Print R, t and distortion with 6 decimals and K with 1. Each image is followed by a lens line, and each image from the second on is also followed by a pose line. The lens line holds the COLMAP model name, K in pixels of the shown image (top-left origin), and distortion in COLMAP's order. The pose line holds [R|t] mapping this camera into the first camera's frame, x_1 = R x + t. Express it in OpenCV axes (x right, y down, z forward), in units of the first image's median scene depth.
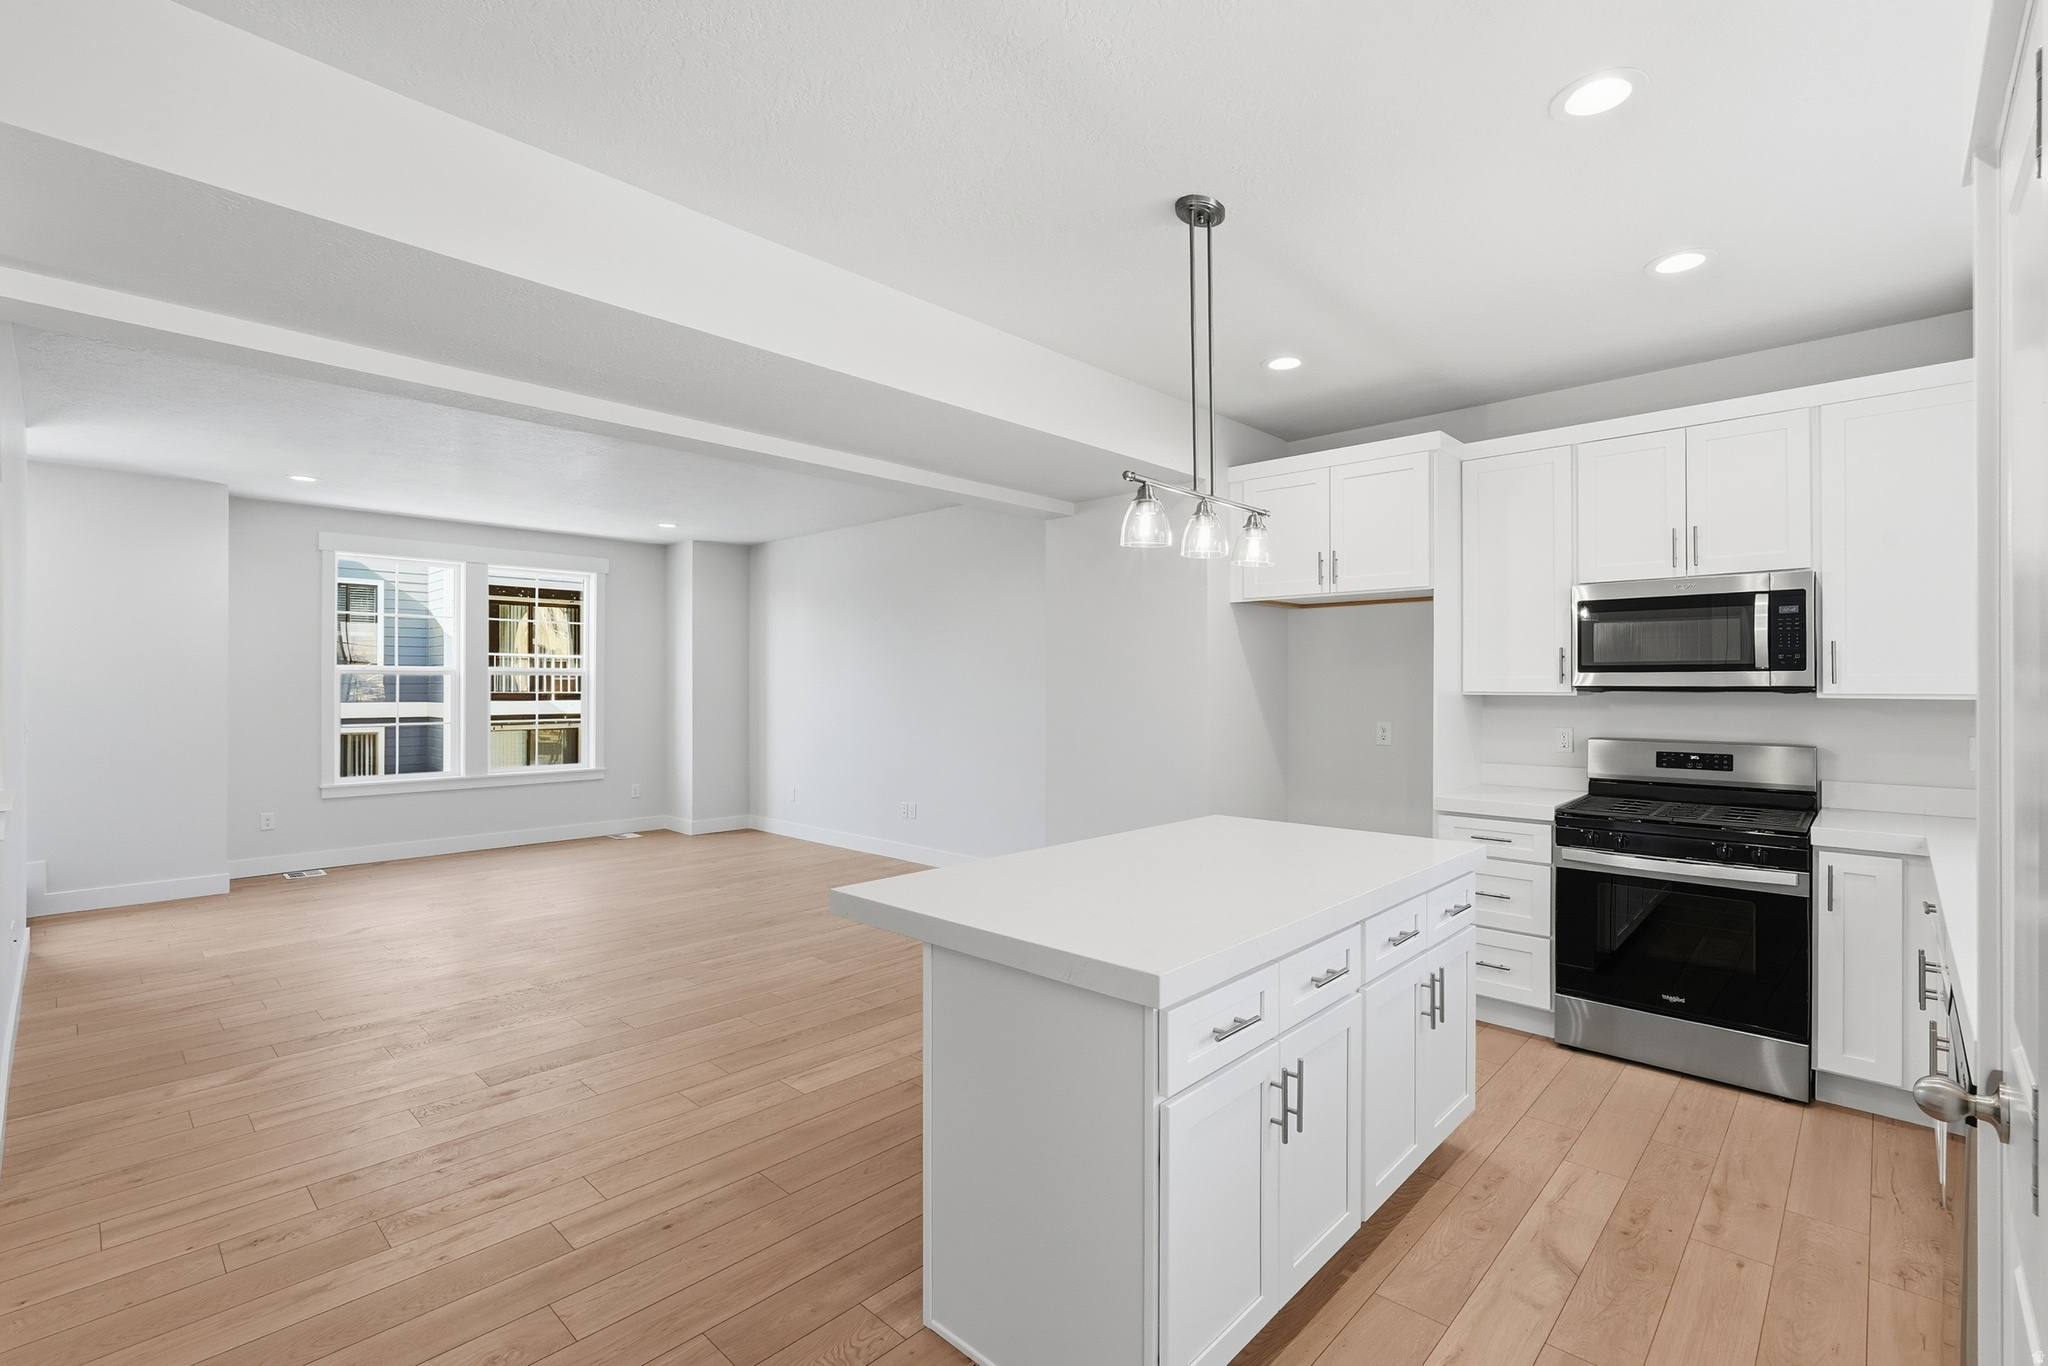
lens RADIAL K [[912.4, 0, 1057.2], [0, 912.4, 682.0], [0, 0, 1]] dist [-0.000245, -0.000046]
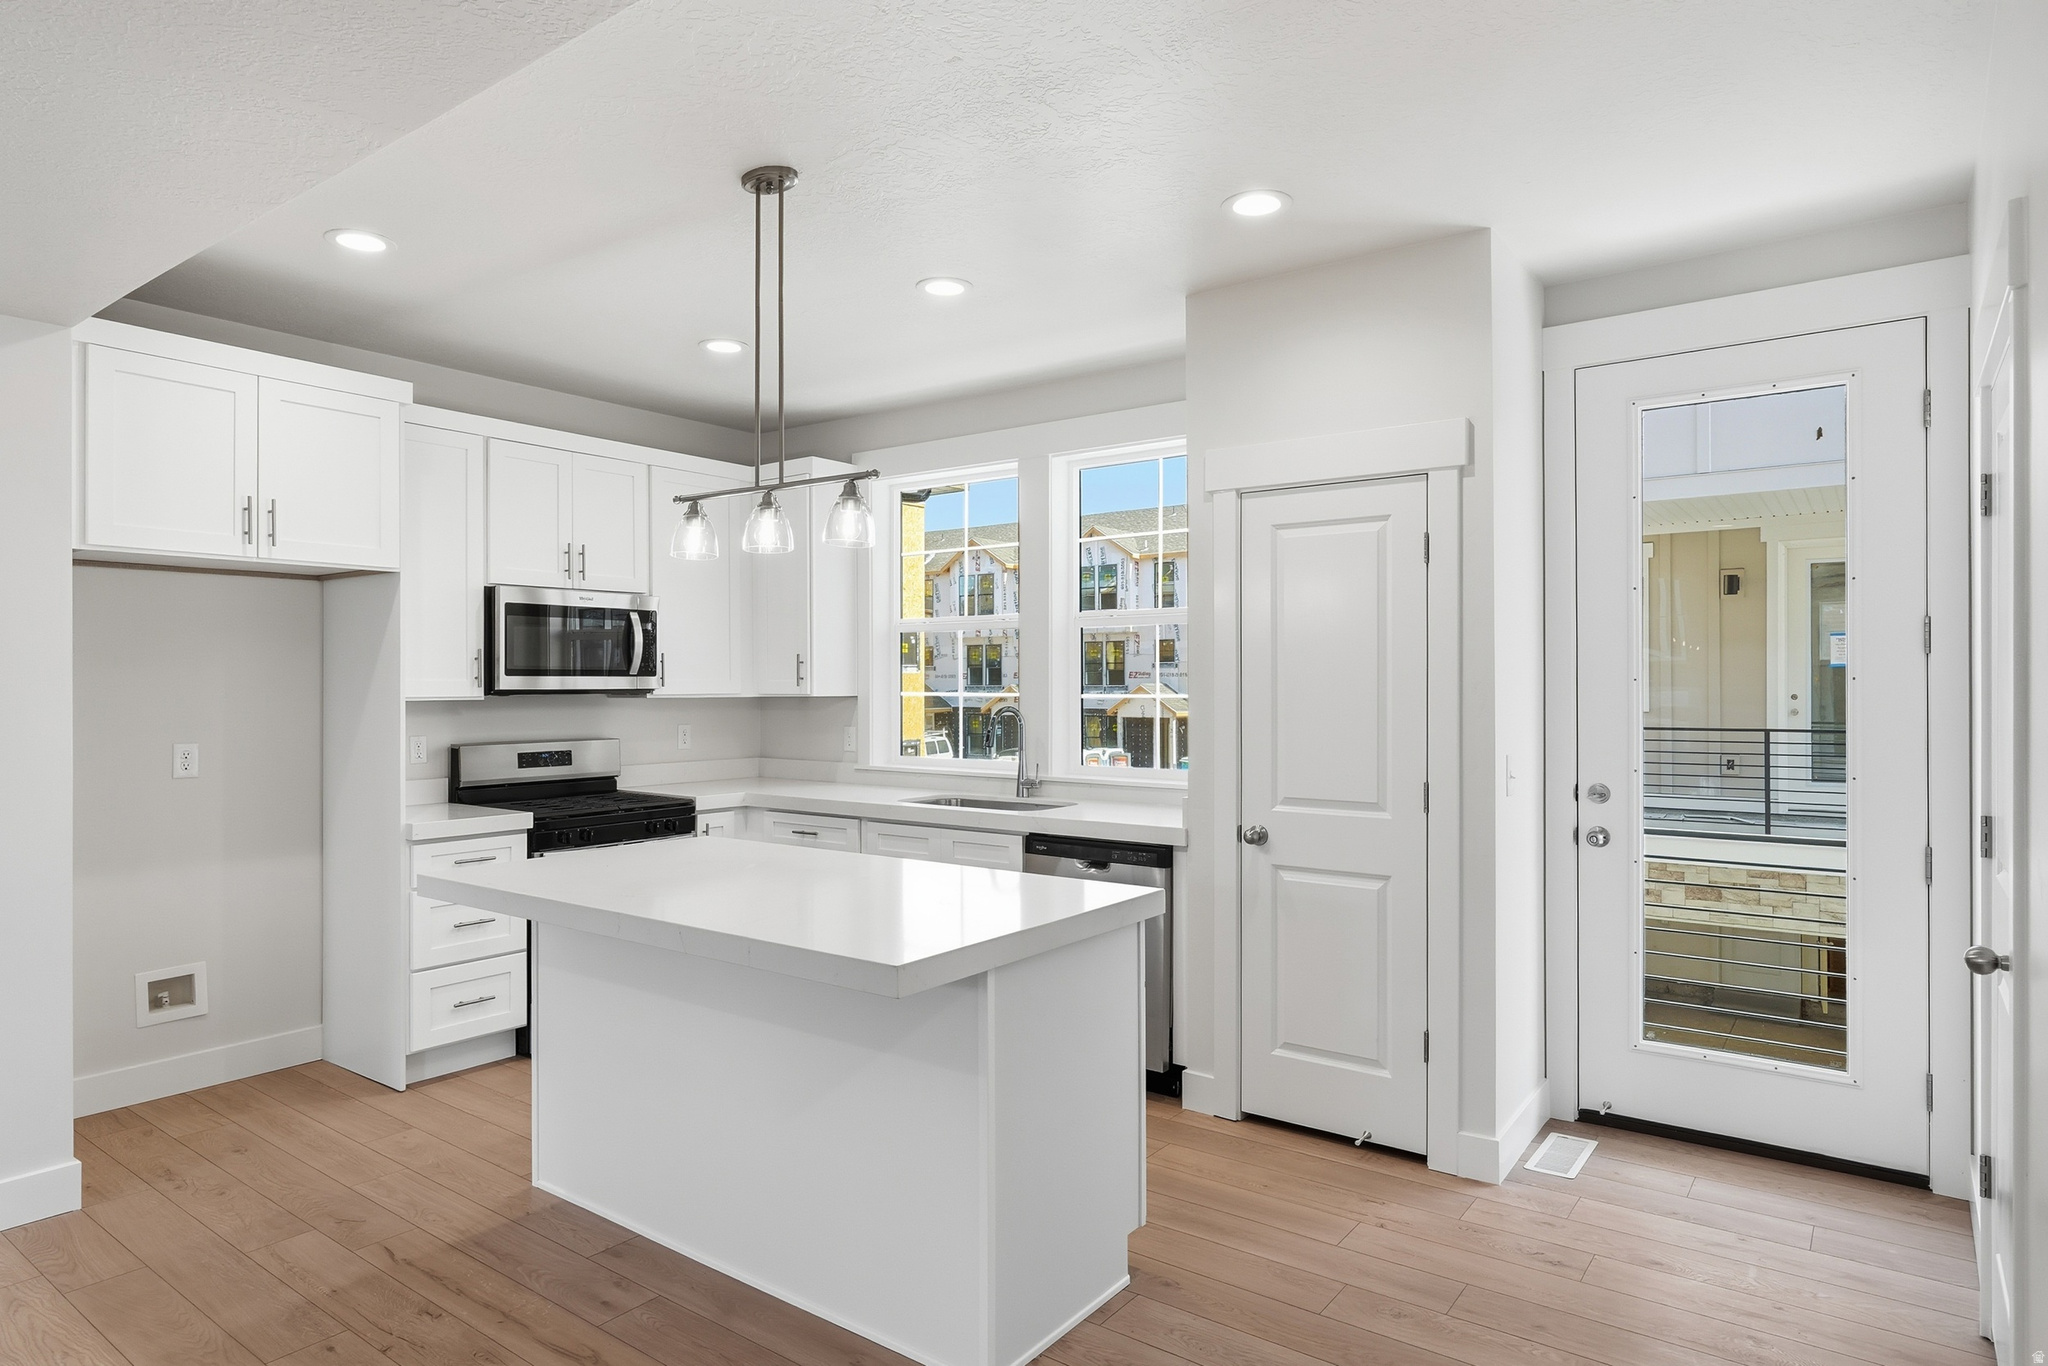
lens RADIAL K [[1179.5, 0, 1024.0], [0, 1179.5, 683.0], [0, 0, 1]] dist [0.000613, -0.000433]
pose [[-0.090324, -0.000044, 0.995912, -0.736274], [-0.000065, 1.000000, 0.000038, -0.003170], [-0.995912, -0.000062, -0.090324, 0.564409]]
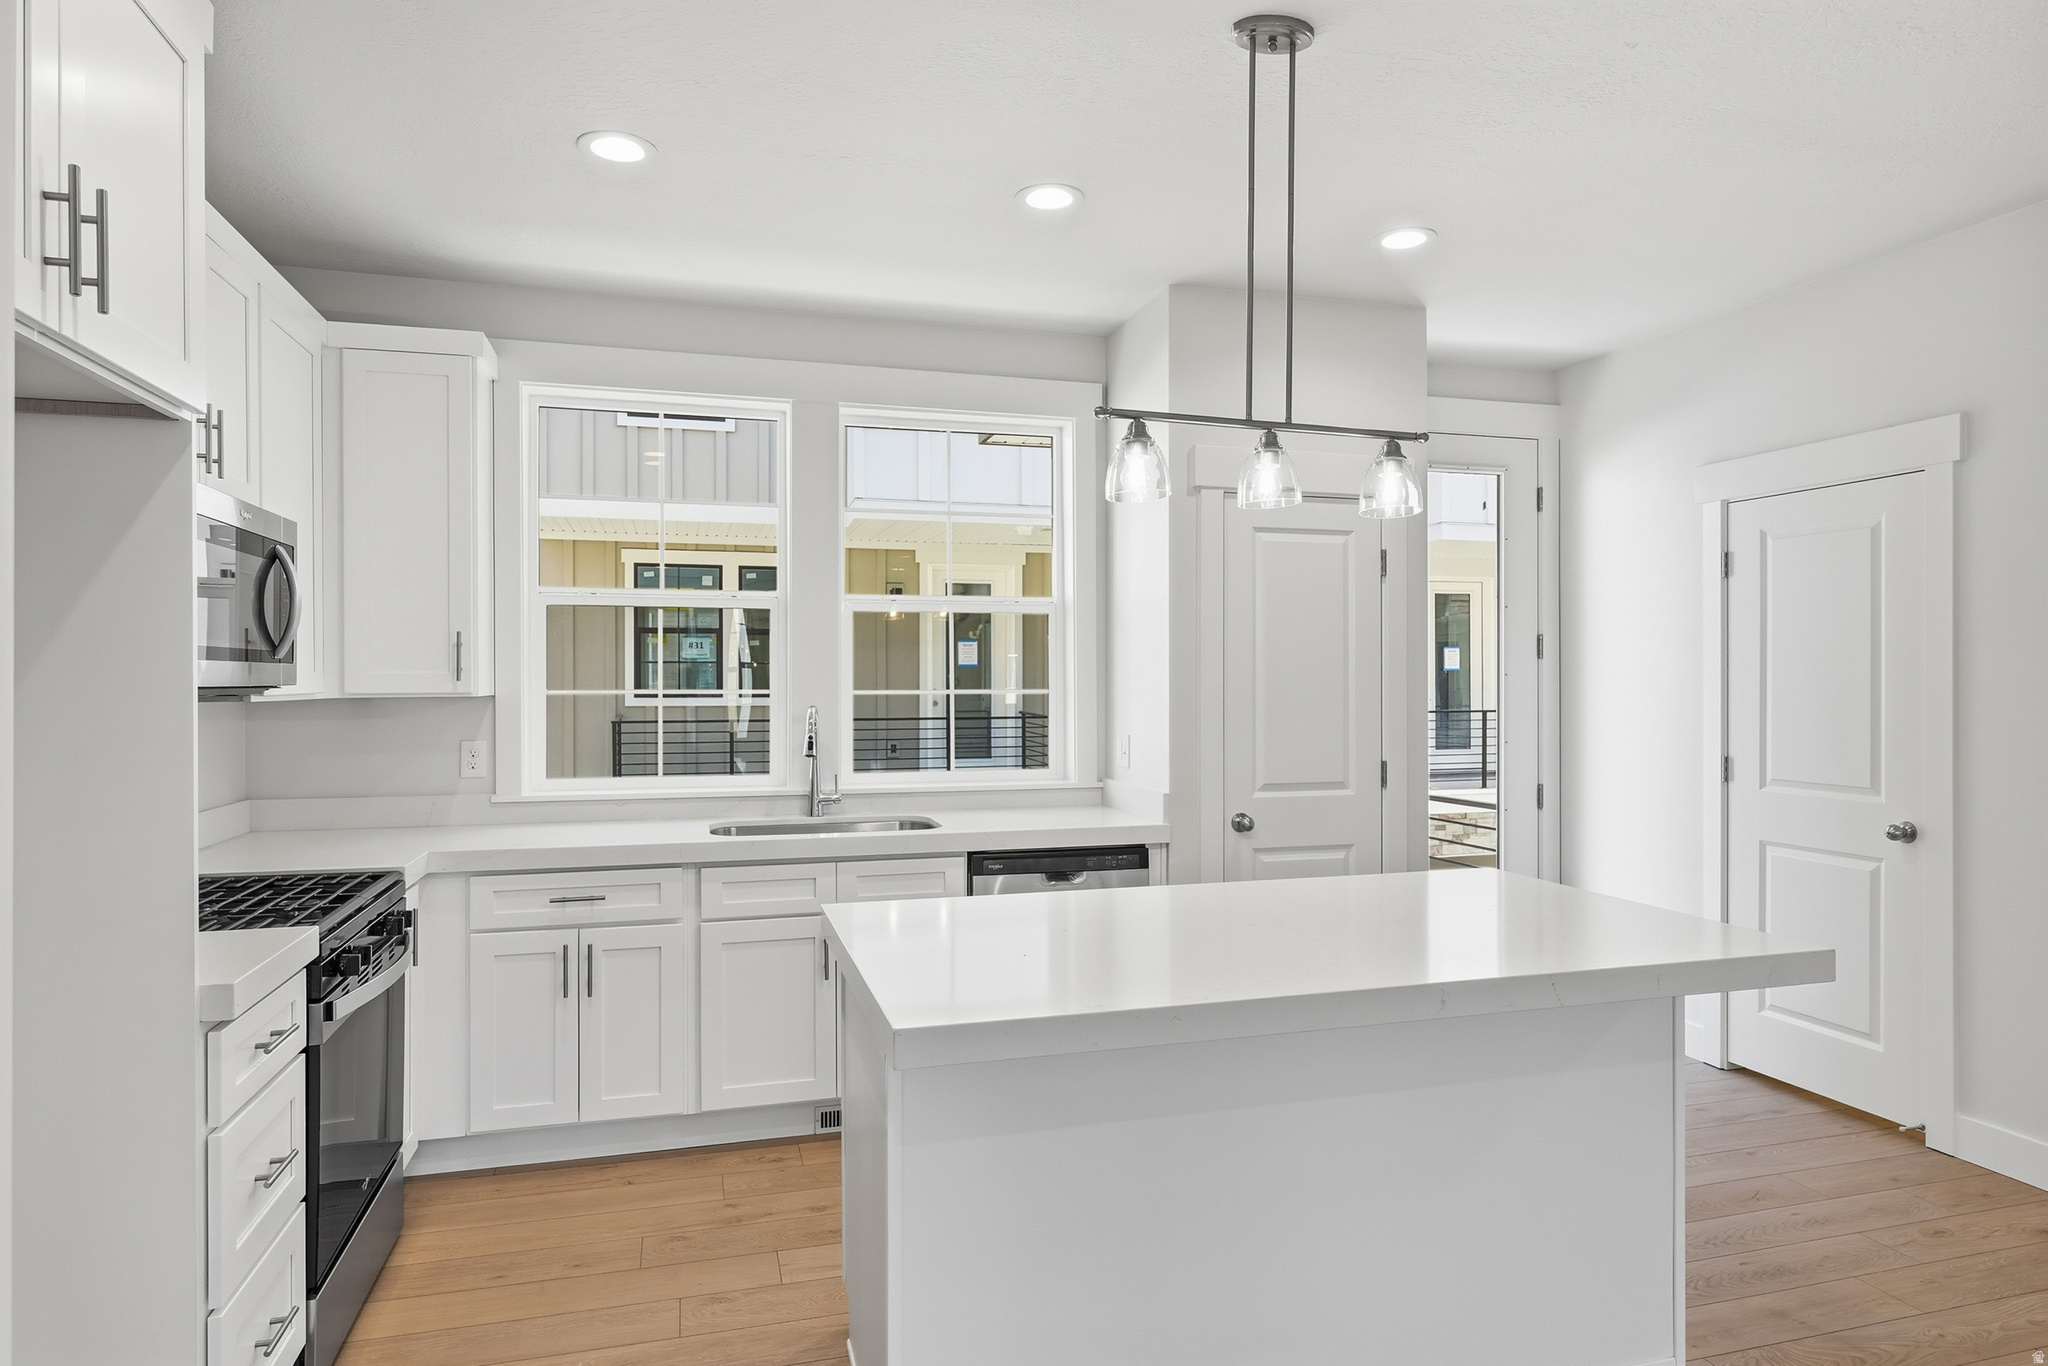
lens RADIAL K [[1179.5, 0, 1024.0], [0, 1179.5, 683.0], [0, 0, 1]] dist [0.000613, -0.000433]
pose [[-0.848535, -0.000960, 0.529138, -0.120109], [0.000008, 0.999998, 0.001827, 0.000825], [-0.529139, 0.001554, -0.848534, 1.297608]]
